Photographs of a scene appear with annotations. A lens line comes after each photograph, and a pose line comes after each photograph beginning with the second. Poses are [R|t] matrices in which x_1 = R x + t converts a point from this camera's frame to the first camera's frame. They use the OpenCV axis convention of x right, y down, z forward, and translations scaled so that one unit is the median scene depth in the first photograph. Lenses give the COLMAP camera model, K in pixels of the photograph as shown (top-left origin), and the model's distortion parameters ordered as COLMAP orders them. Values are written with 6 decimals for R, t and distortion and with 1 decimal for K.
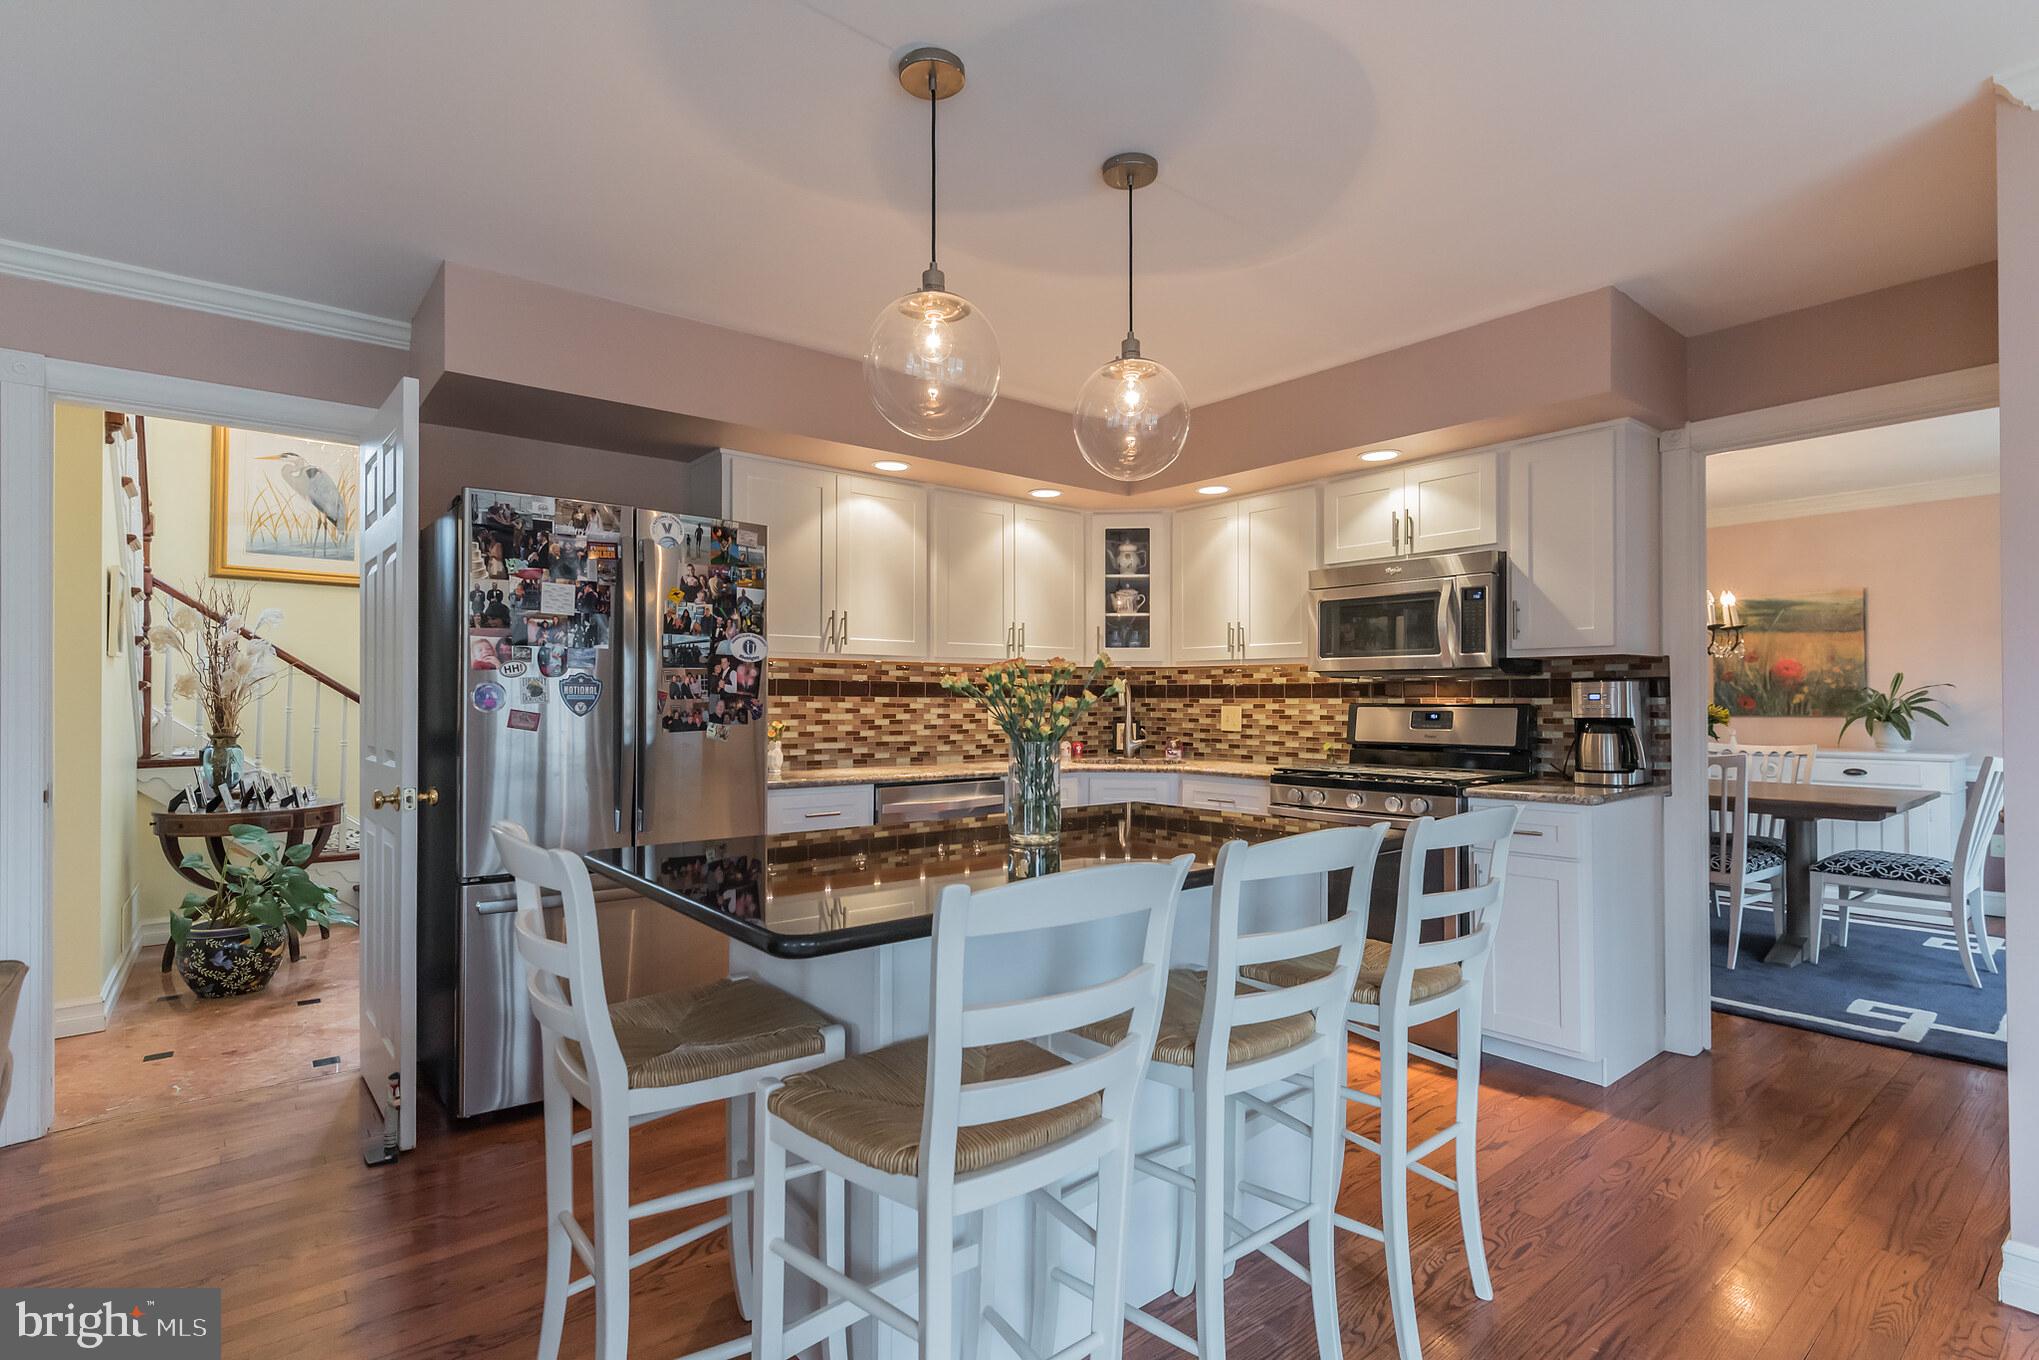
lens RADIAL K [[971.3, 0, 1055.6], [0, 971.3, 714.6], [0, 0, 1]] dist [-0.000493, 0.000120]
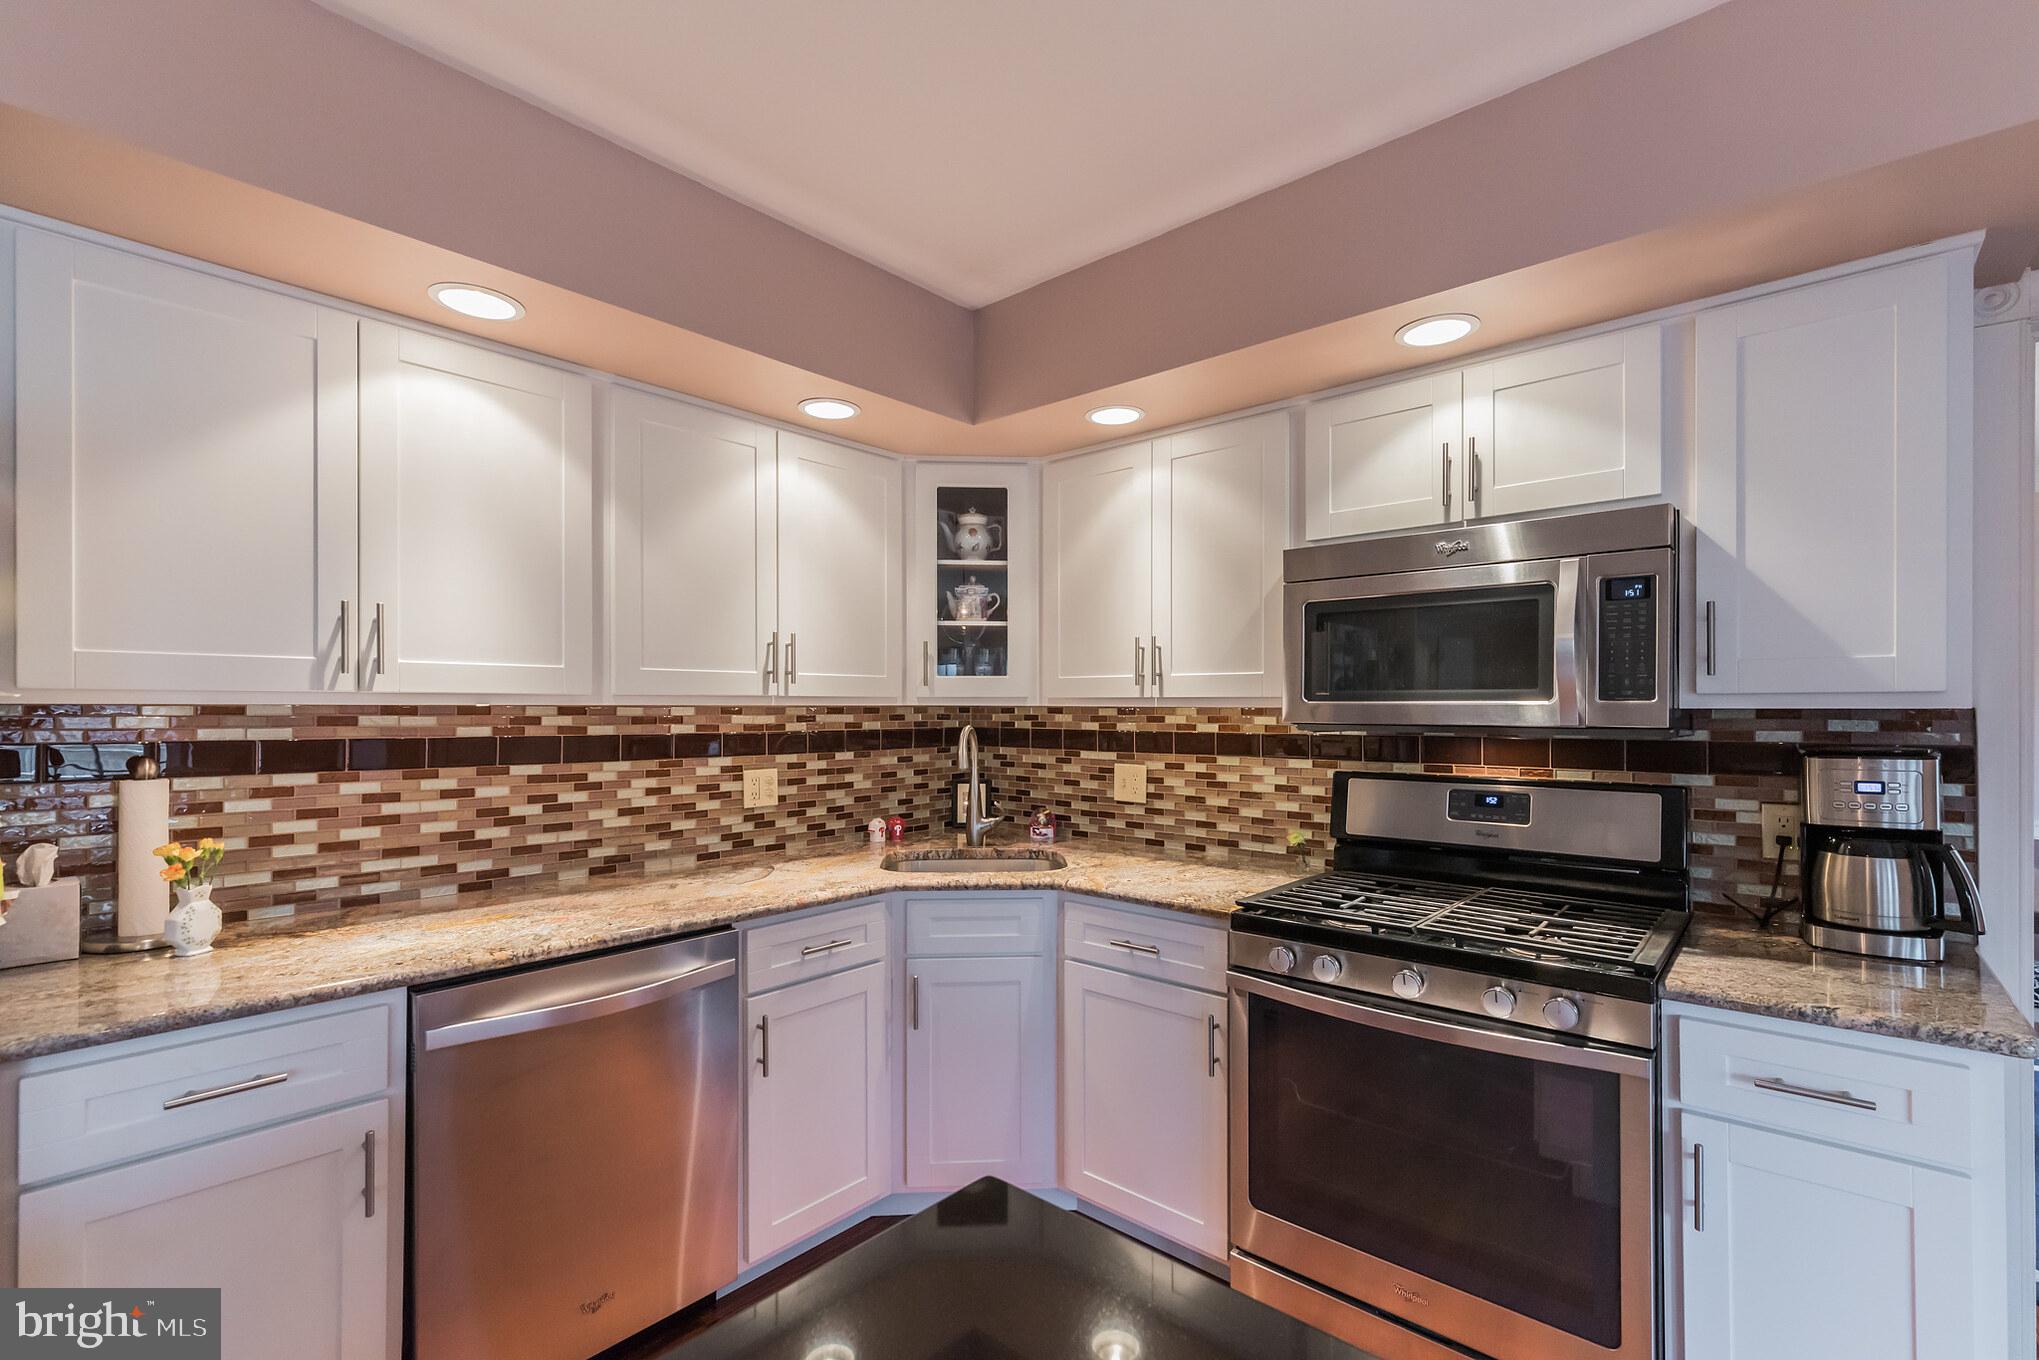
lens RADIAL K [[881.2, 0, 1042.2], [0, 881.2, 708.8], [0, 0, 1]] dist [0.000944, -0.000159]
pose [[0.988977, 0.000257, 0.148069, 0.037333], [0.001753, 0.999908, -0.013446, -0.043152], [-0.148059, 0.013557, 0.988886, 0.468189]]
